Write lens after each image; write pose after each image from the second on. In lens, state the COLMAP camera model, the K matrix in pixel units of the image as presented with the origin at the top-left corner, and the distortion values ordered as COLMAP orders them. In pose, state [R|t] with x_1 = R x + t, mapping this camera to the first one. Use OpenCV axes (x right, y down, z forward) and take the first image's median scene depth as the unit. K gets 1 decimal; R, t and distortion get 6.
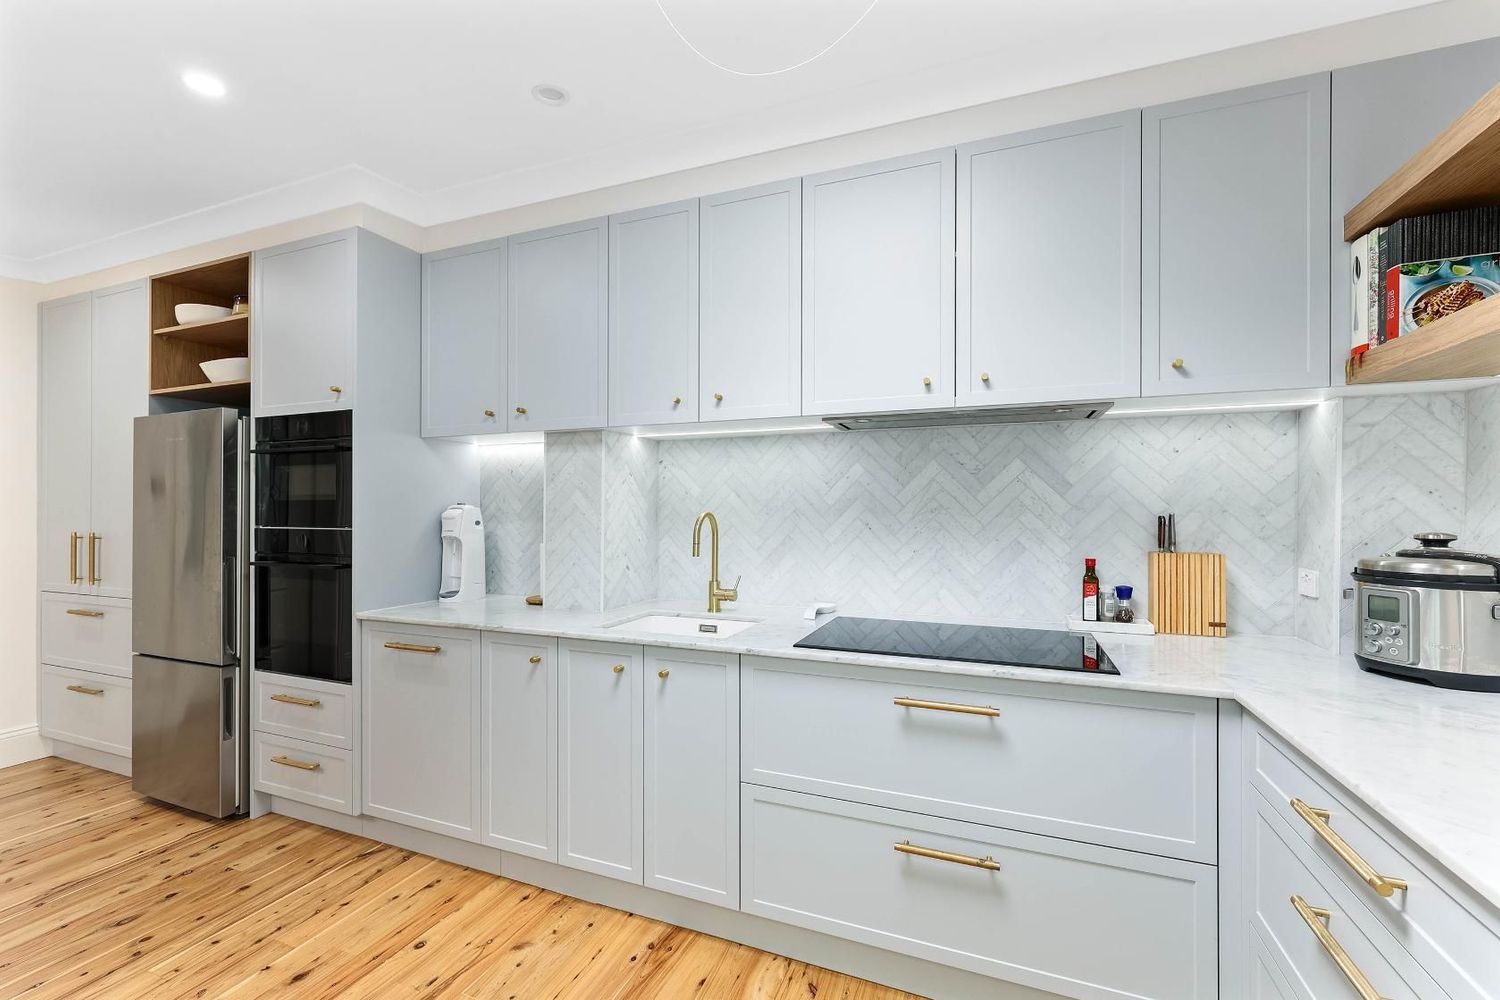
lens RADIAL K [[610.0, 0, 757.3], [0, 610.0, 512.0], [0, 0, 1]] dist [0.002037, -0.000726]
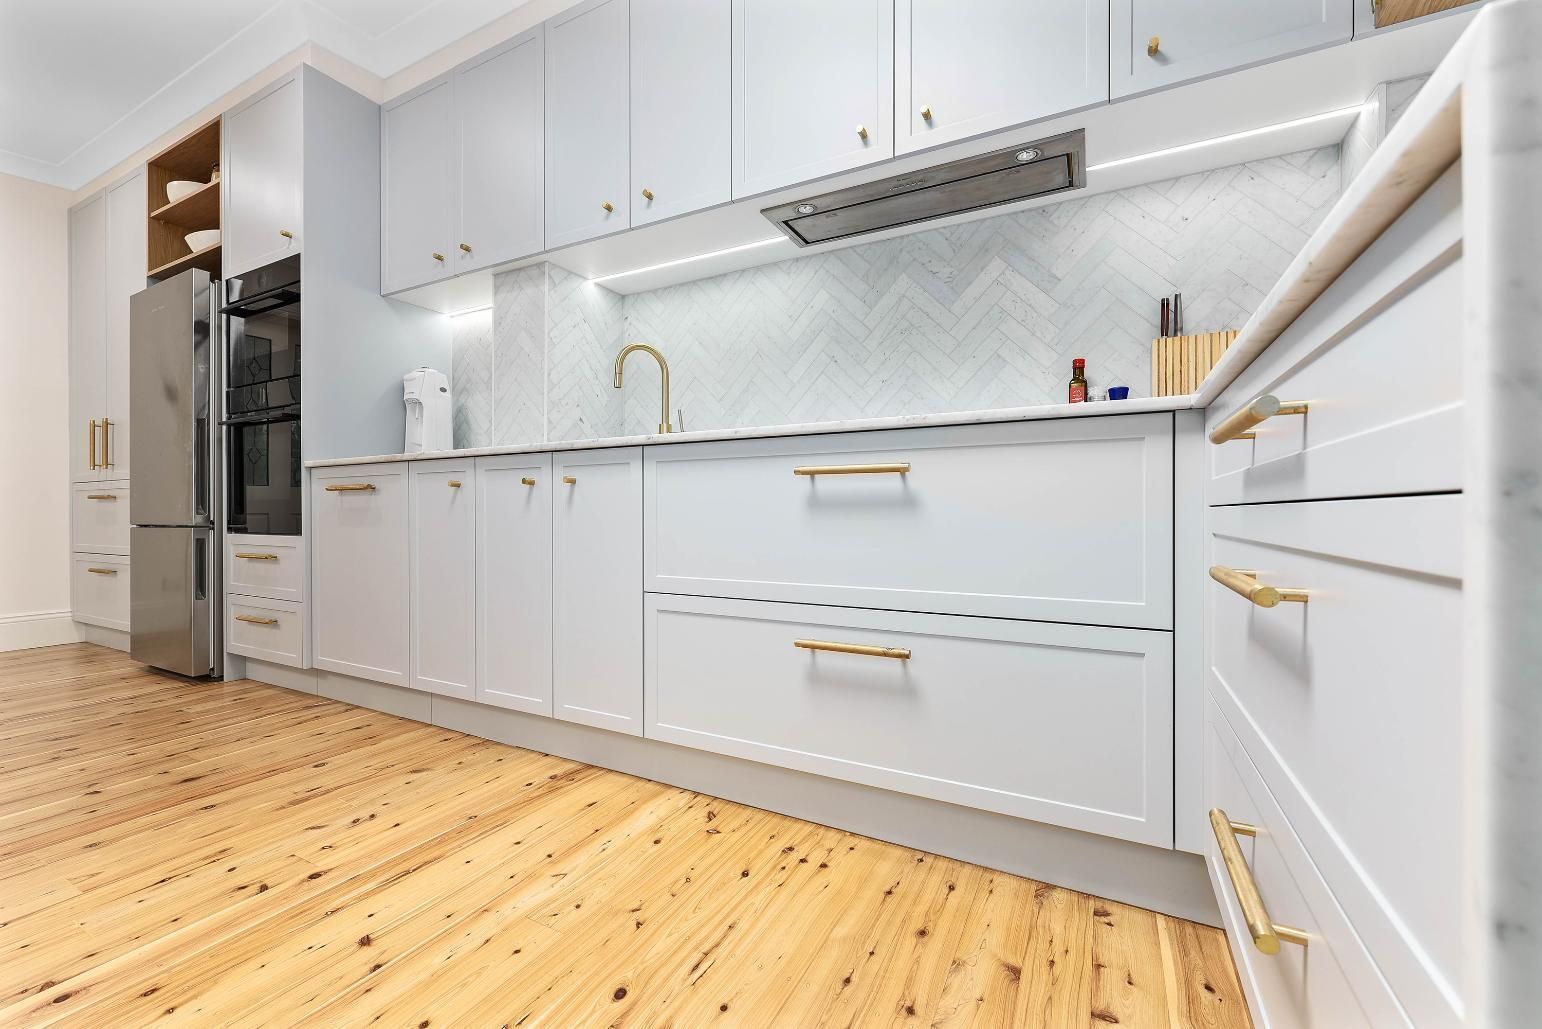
lens RADIAL K [[621.4, 0, 773.4], [0, 621.4, 513.3], [0, 0, 1]] dist [-0.000528, 0.000107]
pose [[0.993927, -0.001886, -0.110025, 0.216509], [0.002240, 0.999993, 0.003091, 0.273358], [0.110019, -0.003319, 0.993924, 0.105023]]
